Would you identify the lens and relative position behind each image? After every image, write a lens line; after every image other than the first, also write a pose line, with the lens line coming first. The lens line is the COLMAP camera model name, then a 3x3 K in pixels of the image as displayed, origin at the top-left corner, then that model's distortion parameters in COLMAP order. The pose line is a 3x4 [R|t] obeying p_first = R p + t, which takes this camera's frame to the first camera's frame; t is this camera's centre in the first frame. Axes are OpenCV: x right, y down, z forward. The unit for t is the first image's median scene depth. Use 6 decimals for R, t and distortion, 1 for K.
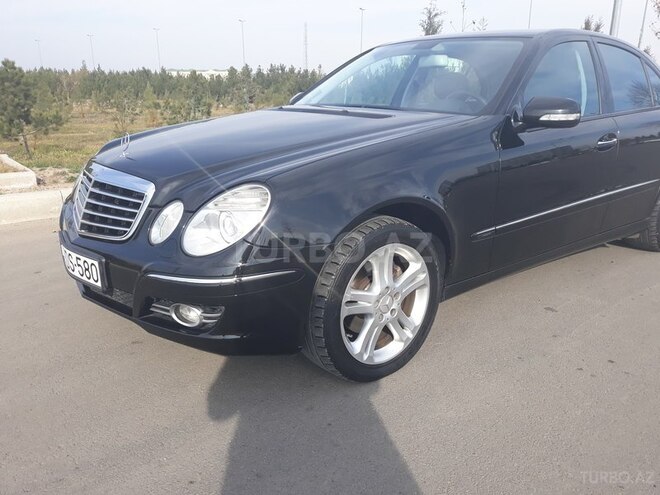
lens RADIAL K [[550.9, 0, 330.0], [0, 550.9, 247.5], [0, 0, 1]] dist [-0.017354, 0.010047]
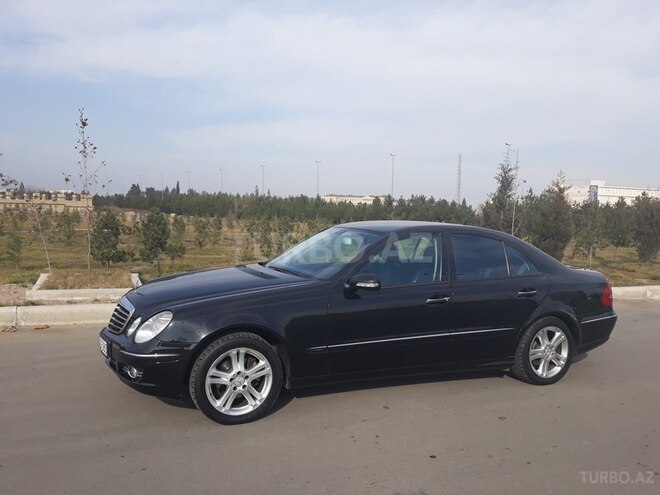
lens RADIAL K [[550.9, 0, 330.0], [0, 550.9, 247.5], [0, 0, 1]] dist [-0.017354, 0.010047]
pose [[0.961087, 0.045141, -0.272532, 0.241376], [-0.102863, 0.974092, -0.201404, 0.001493], [0.256379, 0.221600, 0.940831, -0.207463]]
